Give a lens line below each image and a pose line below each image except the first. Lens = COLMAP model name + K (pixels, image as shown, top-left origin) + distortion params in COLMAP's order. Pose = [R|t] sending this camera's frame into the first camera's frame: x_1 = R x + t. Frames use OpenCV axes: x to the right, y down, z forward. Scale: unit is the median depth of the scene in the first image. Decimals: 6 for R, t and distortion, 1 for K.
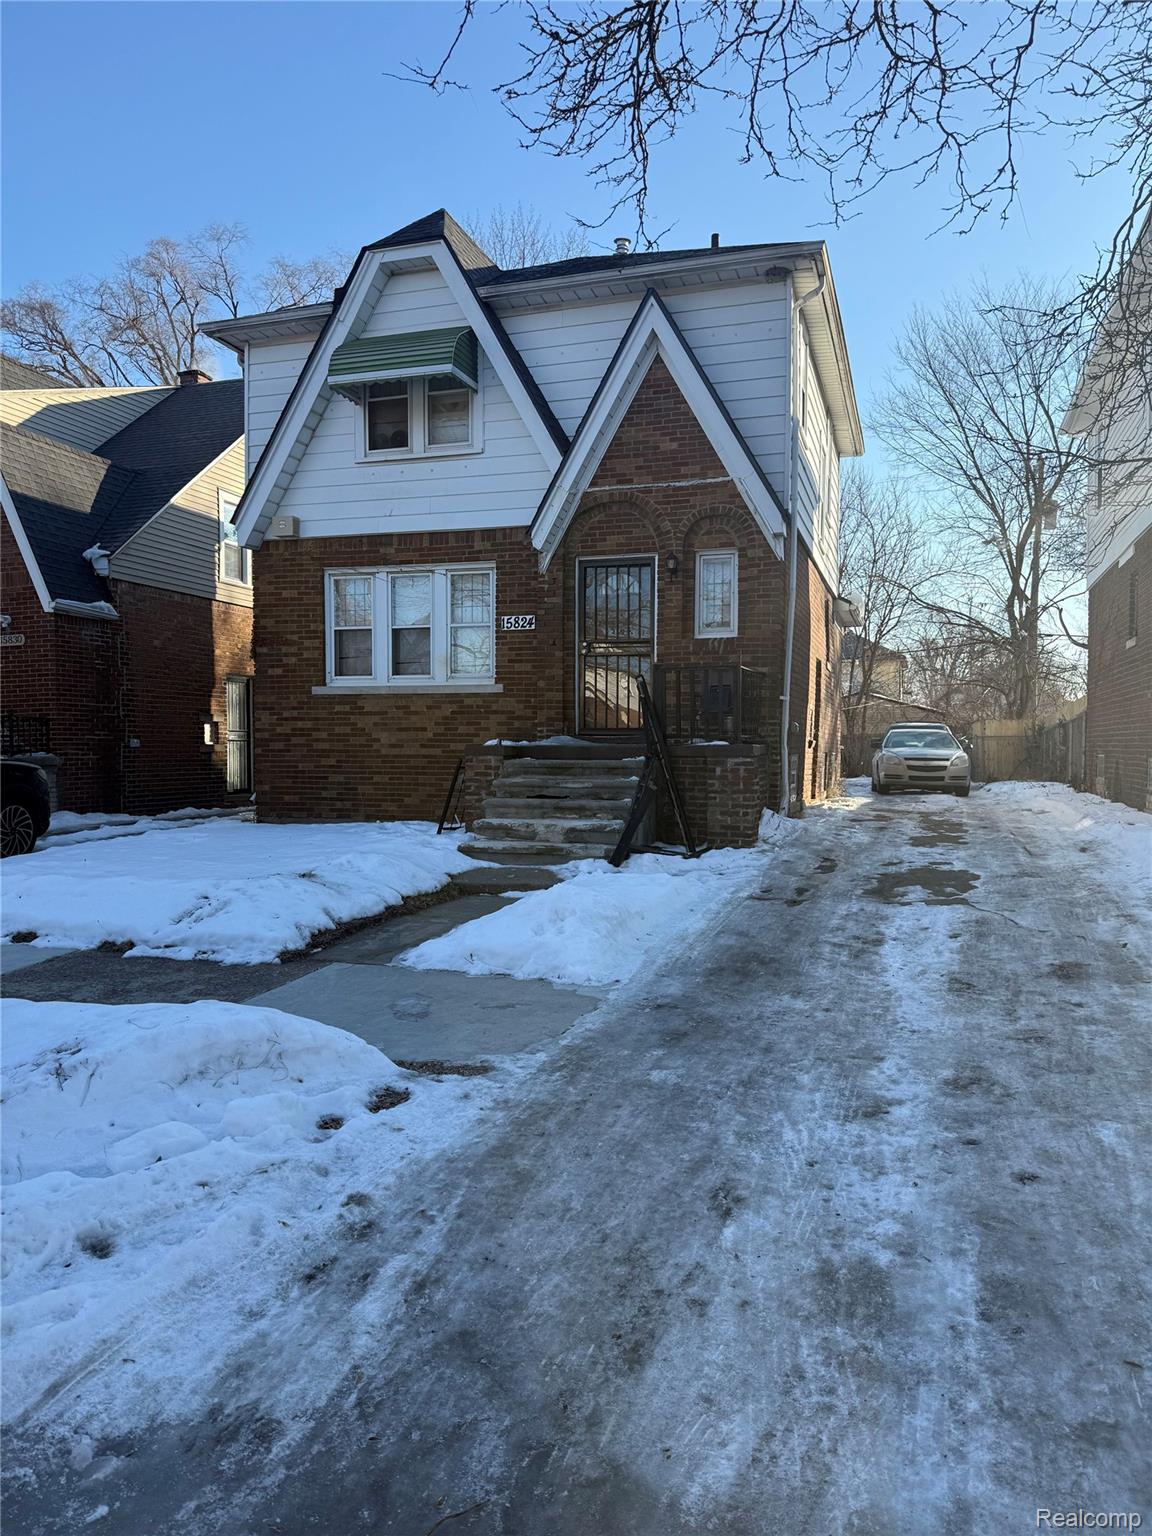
lens RADIAL K [[1080.6, 0, 580.8], [0, 1080.6, 782.2], [0, 0, 1]] dist [0.072255, -0.031942]
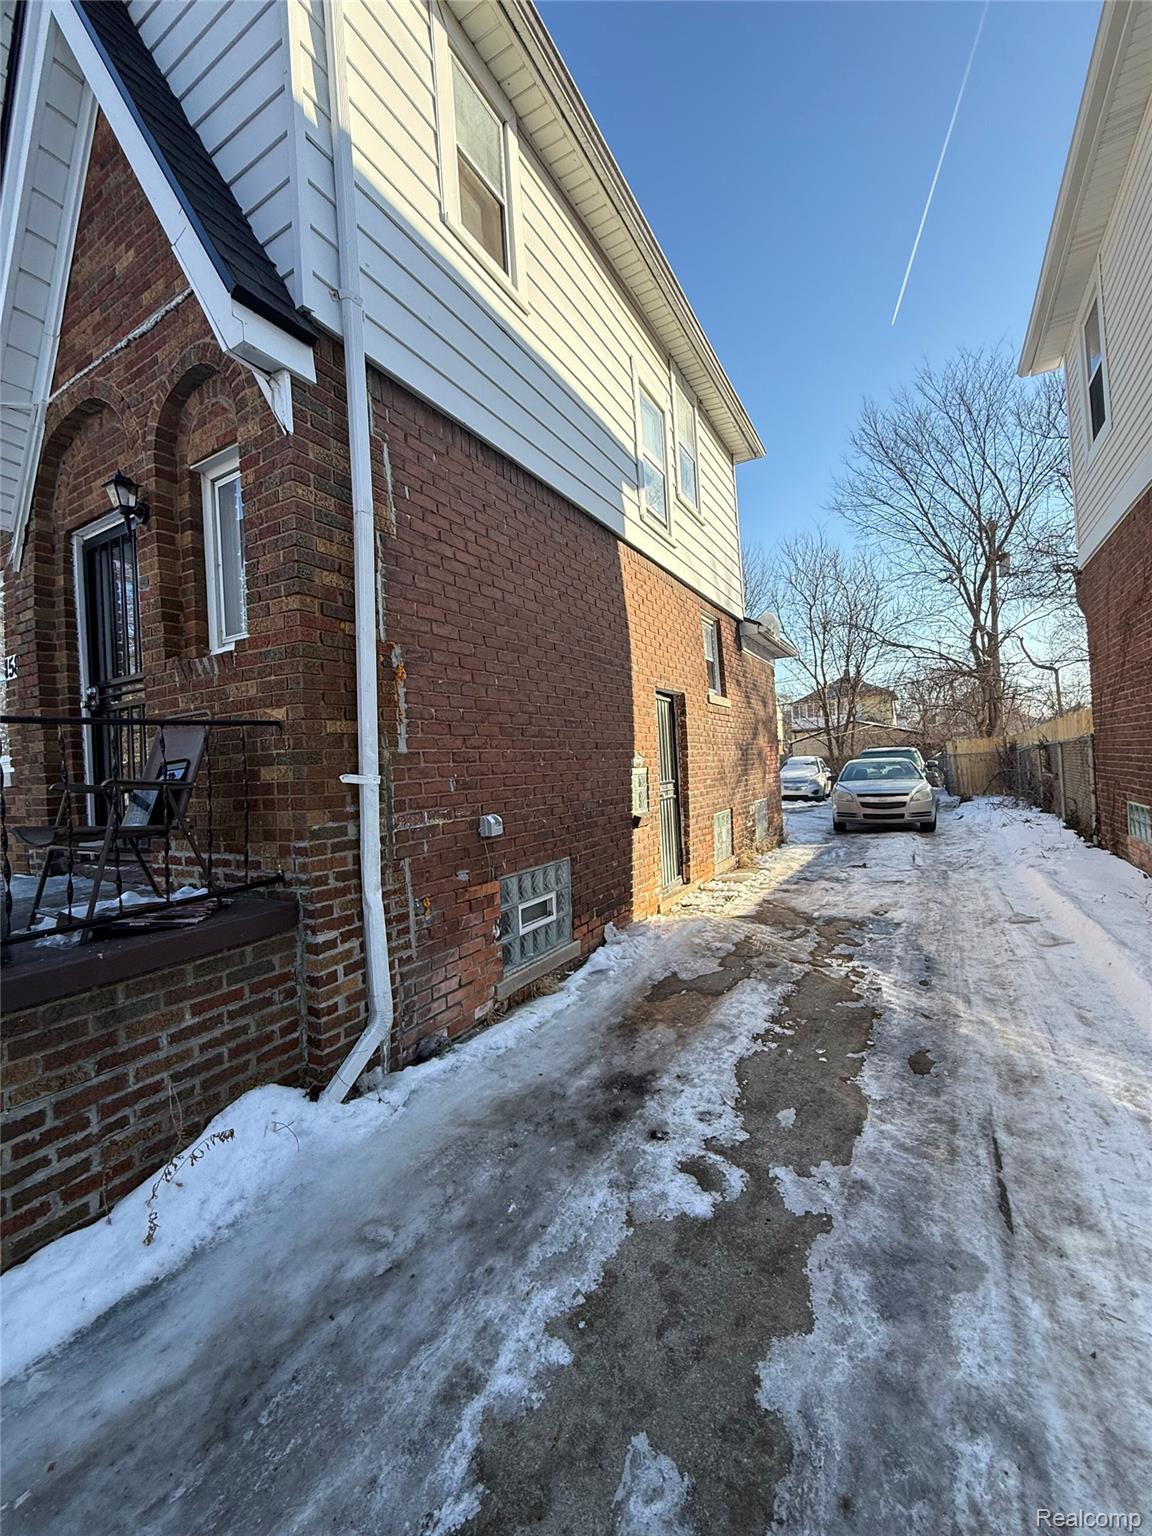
lens RADIAL K [[611.7, 0, 577.1], [0, 611.7, 769.1], [0, 0, 1]] dist [-0.001766, 0.000426]
pose [[0.975470, -0.060707, -0.211597, 0.286049], [0.054812, 0.997931, -0.033619, -0.062752], [0.213200, 0.021196, 0.976779, 0.715508]]
